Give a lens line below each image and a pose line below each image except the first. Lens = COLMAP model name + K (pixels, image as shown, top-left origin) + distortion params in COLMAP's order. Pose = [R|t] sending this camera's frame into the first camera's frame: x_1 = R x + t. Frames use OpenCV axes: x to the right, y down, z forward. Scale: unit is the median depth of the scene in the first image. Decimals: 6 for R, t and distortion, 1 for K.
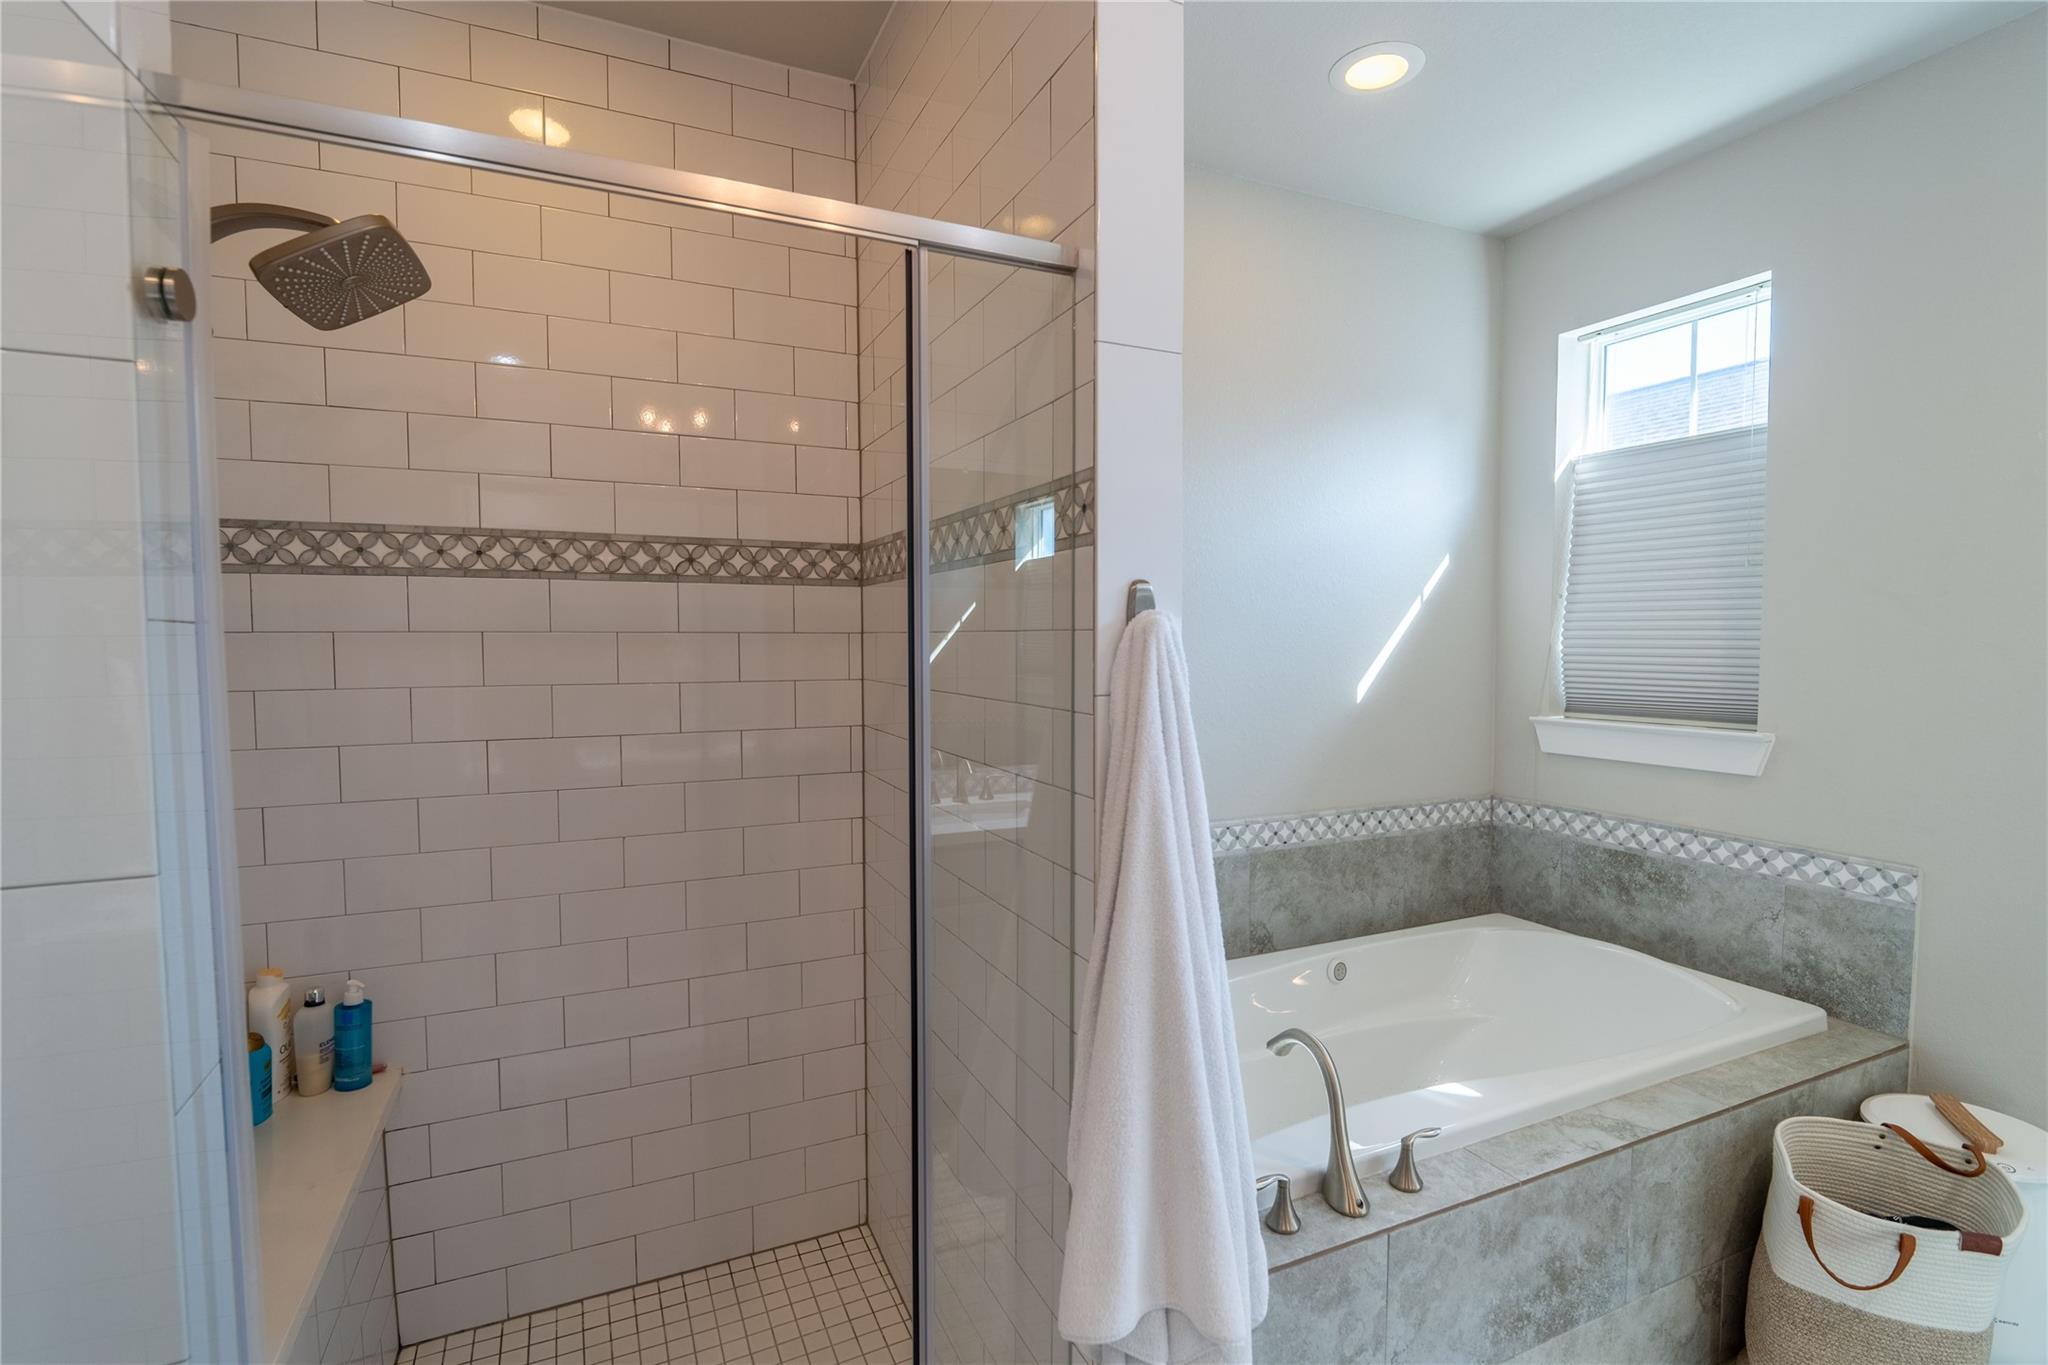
lens RADIAL K [[956.2, 0, 1023.8], [0, 956.2, 681.3], [0, 0, 1]] dist [-0.009794, -0.000931]
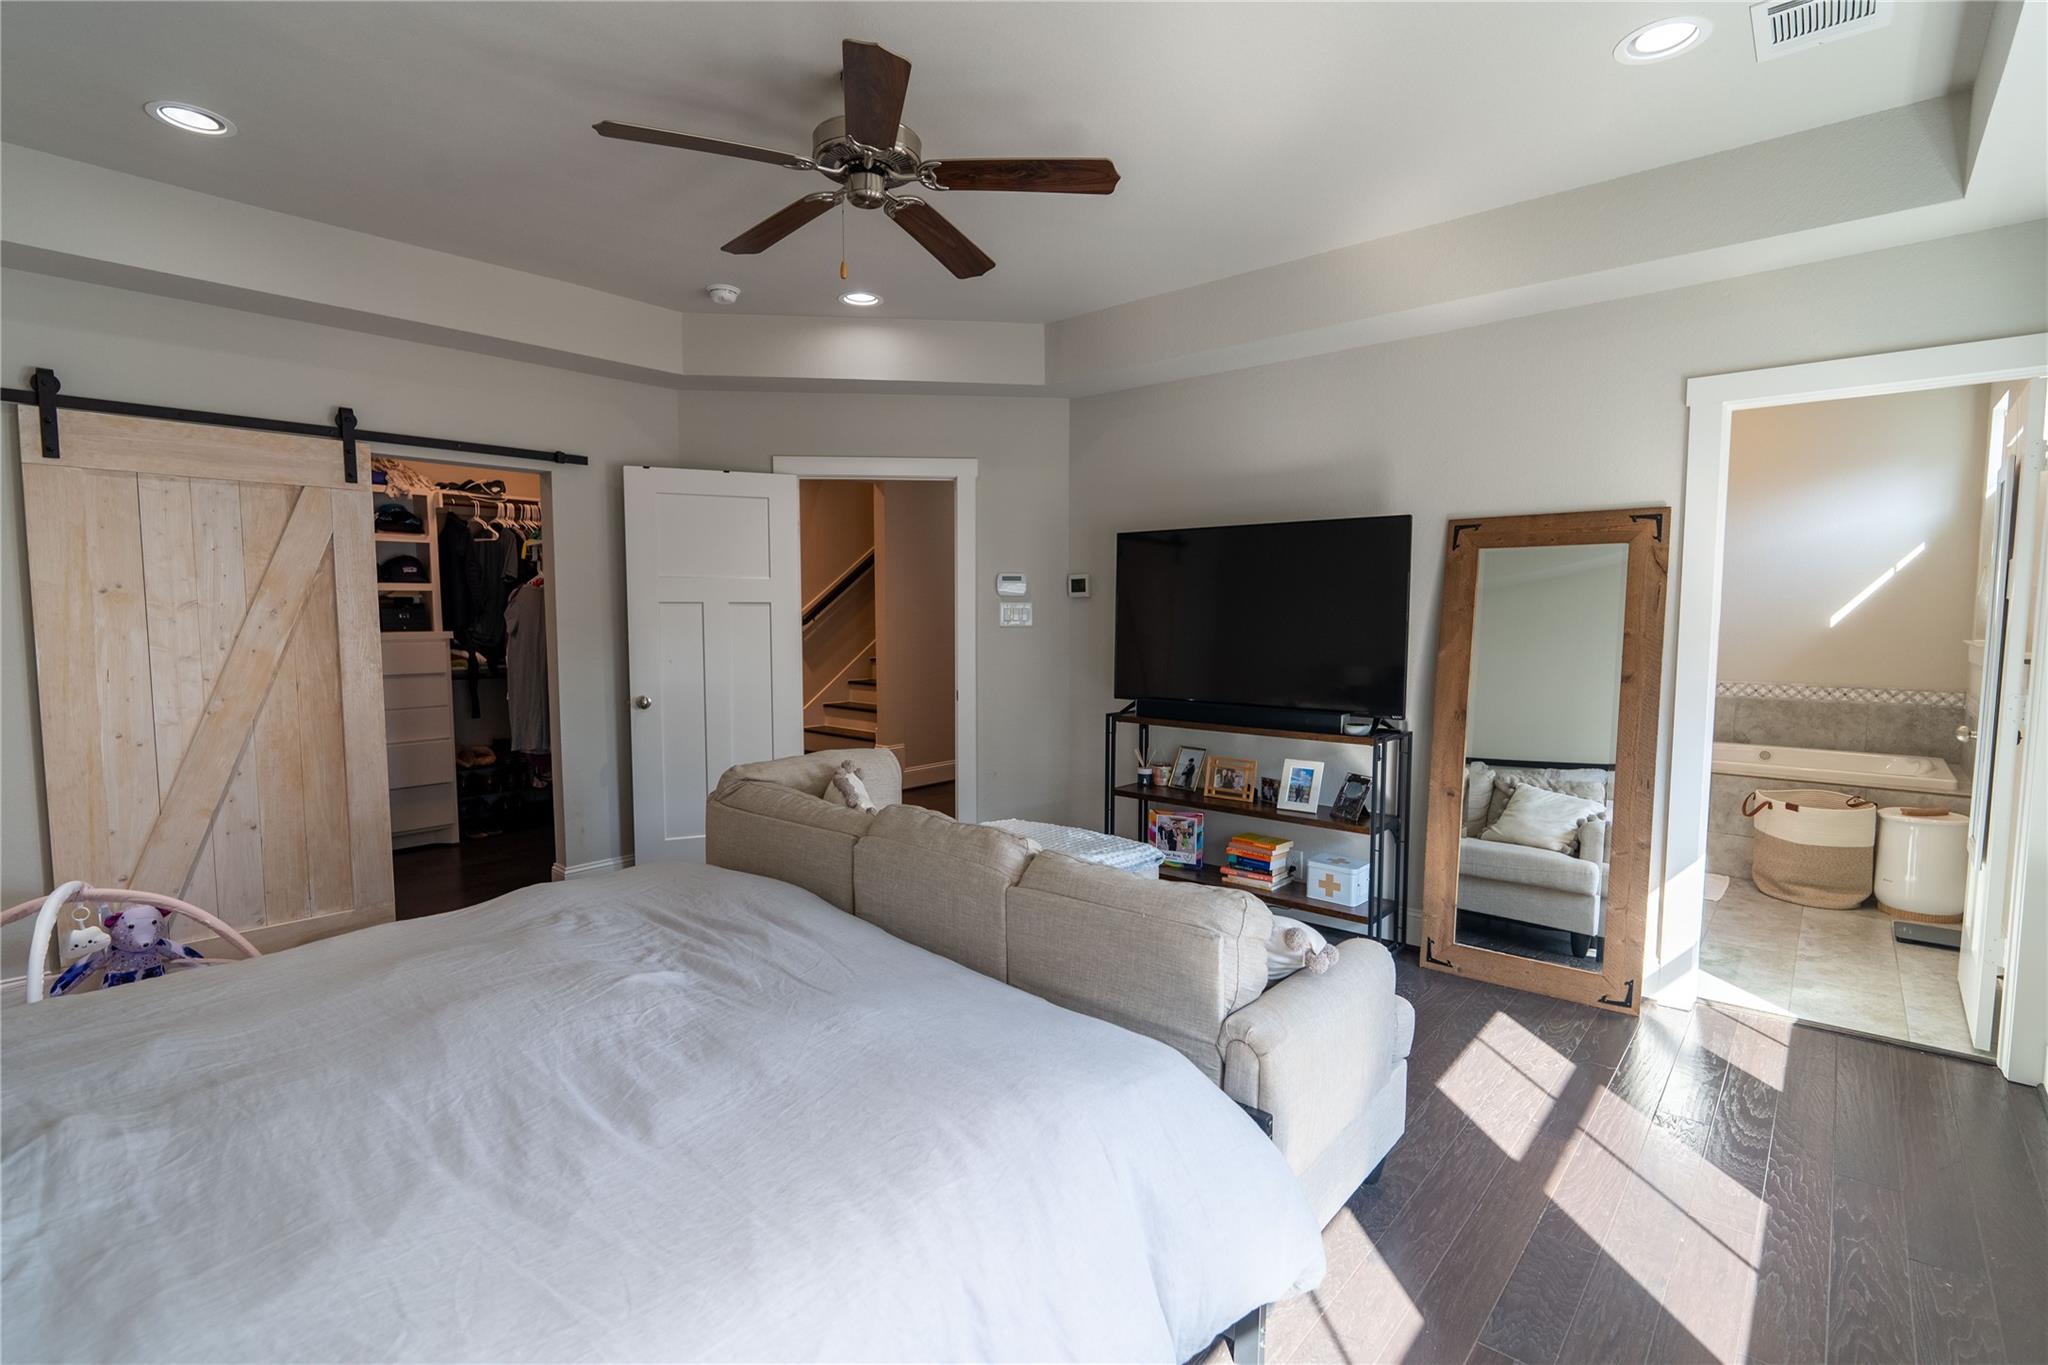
lens RADIAL K [[956.2, 0, 1018.9], [0, 956.2, 679.5], [0, 0, 1]] dist [-0.009794, -0.000931]
pose [[0.400400, 0.068418, -0.913783, 1.441844], [-0.044600, 0.997482, 0.055142, 0.092912], [0.915255, 0.018676, 0.402443, -1.207824]]
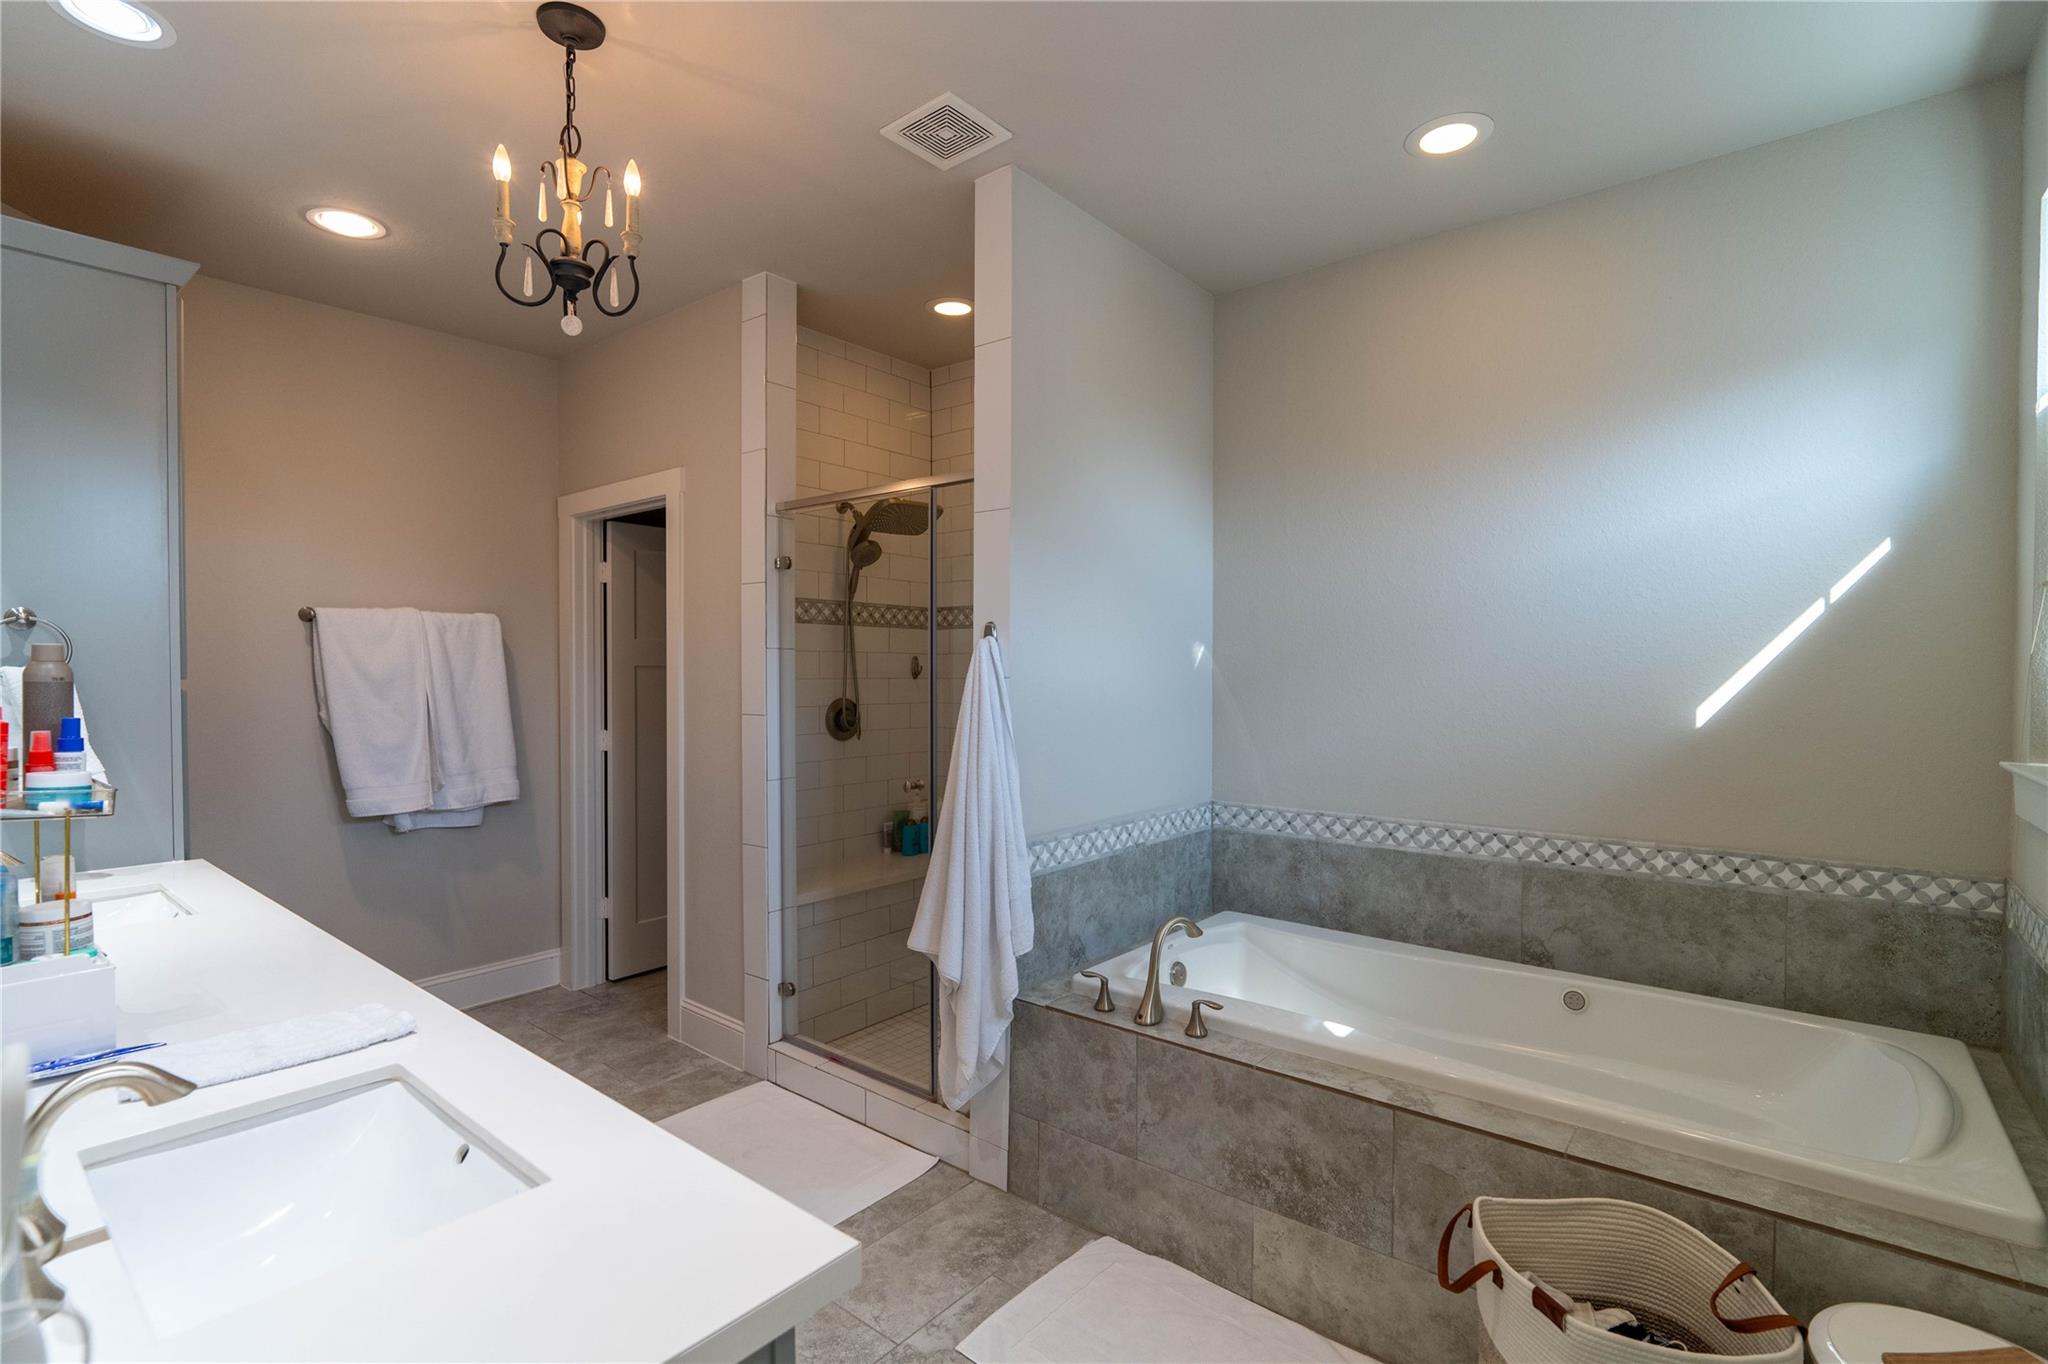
lens RADIAL K [[956.2, 0, 1006.9], [0, 956.2, 680.1], [0, 0, 1]] dist [-0.009794, -0.000931]
pose [[0.424626, 0.011967, -0.905290, 0.881025], [-0.042429, 0.999077, -0.006695, 0.014760], [0.904374, 0.041253, 0.424742, 0.070276]]
